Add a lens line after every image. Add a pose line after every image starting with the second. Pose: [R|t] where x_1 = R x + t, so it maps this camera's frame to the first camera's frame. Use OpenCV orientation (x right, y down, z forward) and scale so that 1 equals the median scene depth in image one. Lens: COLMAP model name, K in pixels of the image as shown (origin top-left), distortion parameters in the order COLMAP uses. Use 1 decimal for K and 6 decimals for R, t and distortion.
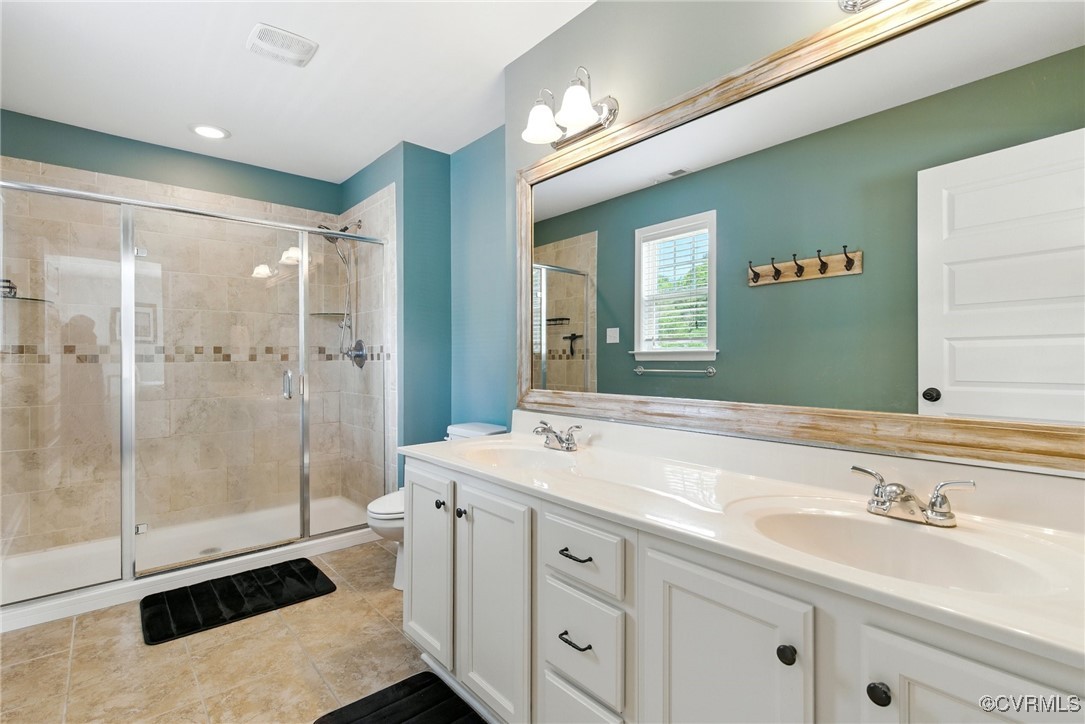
lens RADIAL K [[497.9, 0, 537.4], [0, 497.9, 355.9], [0, 0, 1]] dist [0.006386, -0.002003]
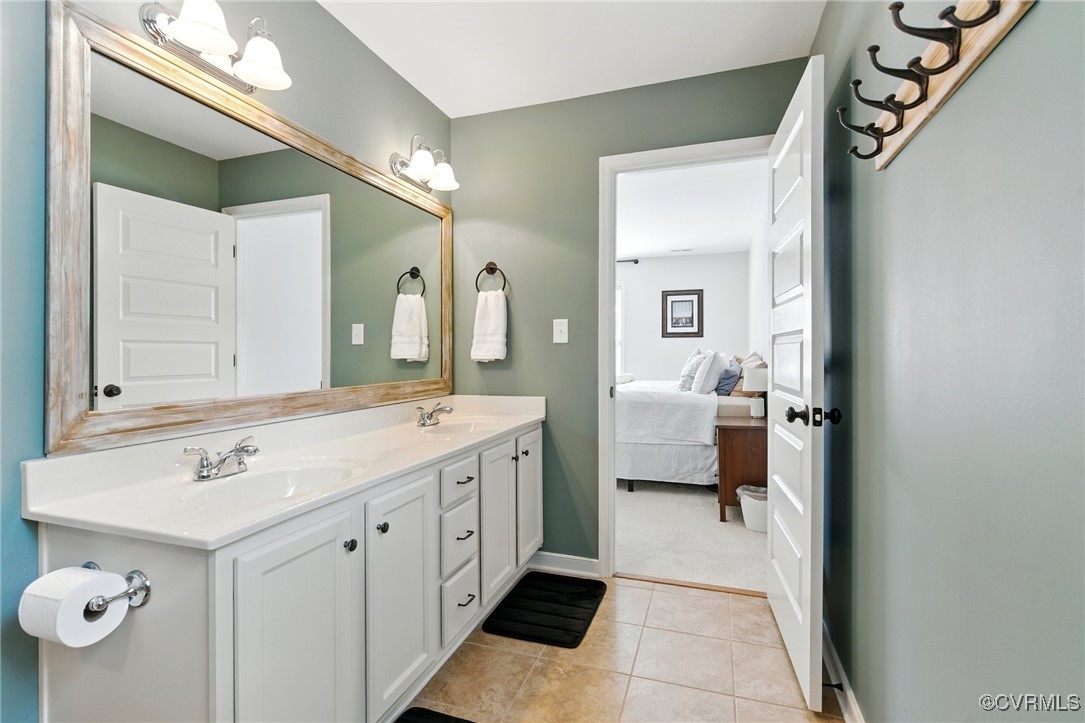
lens RADIAL K [[497.9, 0, 541.2], [0, 497.9, 360.0], [0, 0, 1]] dist [0.006386, -0.002003]
pose [[-0.493329, -0.003882, 0.869834, -0.743015], [0.003682, 0.999972, 0.006551, 0.006558], [-0.869835, 0.006434, -0.493301, 0.826902]]
